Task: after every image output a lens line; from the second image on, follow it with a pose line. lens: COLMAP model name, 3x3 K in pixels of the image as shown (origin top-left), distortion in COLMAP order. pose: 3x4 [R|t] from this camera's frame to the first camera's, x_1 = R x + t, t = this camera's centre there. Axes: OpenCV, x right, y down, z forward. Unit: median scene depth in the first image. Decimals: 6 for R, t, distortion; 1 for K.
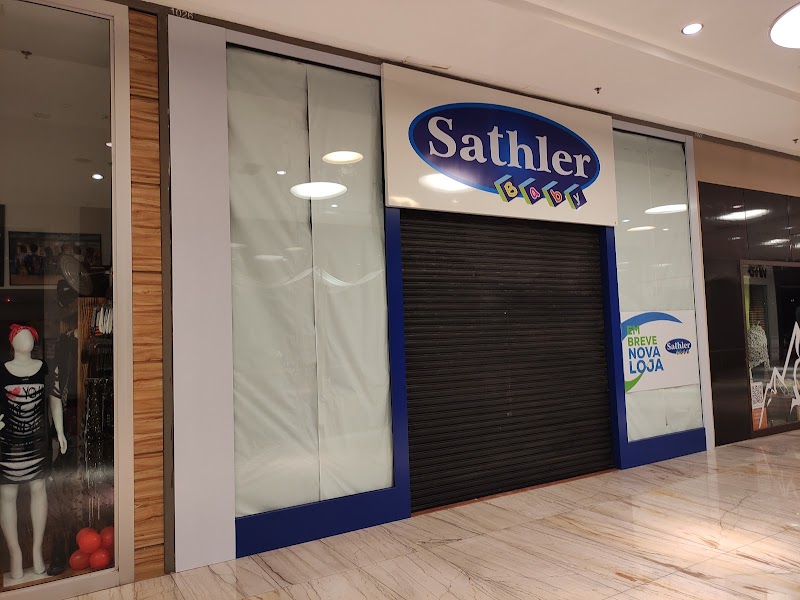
lens RADIAL K [[590.9, 0, 399.7], [0, 590.9, 298.3], [0, 0, 1]] dist [0.035003, -0.022919]
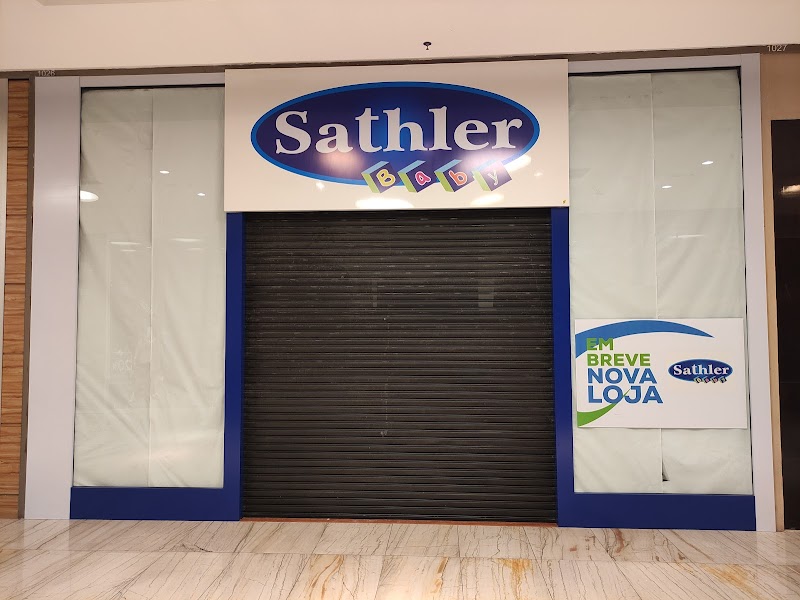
lens RADIAL K [[590.9, 0, 401.7], [0, 590.9, 298.9], [0, 0, 1]] dist [0.035003, -0.022919]
pose [[0.819511, 0.008974, -0.572993, 0.803161], [0.007264, 0.999634, 0.026045, -0.031394], [0.573017, -0.025506, 0.819146, 0.333689]]
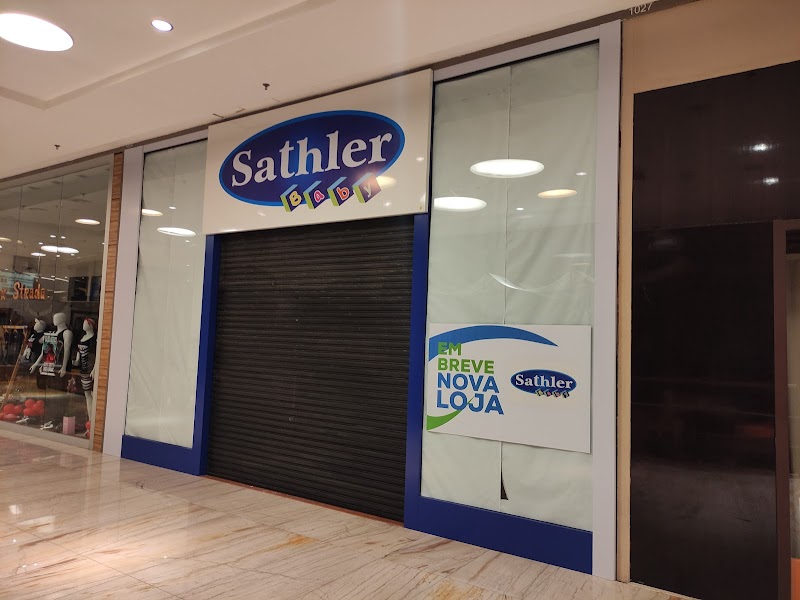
lens RADIAL K [[590.9, 0, 404.3], [0, 590.9, 298.8], [0, 0, 1]] dist [0.035003, -0.022919]
pose [[0.418887, -0.010491, -0.907978, 1.346263], [0.000906, 0.999938, -0.011135, 0.000123], [0.908038, 0.003842, 0.418870, 0.844770]]
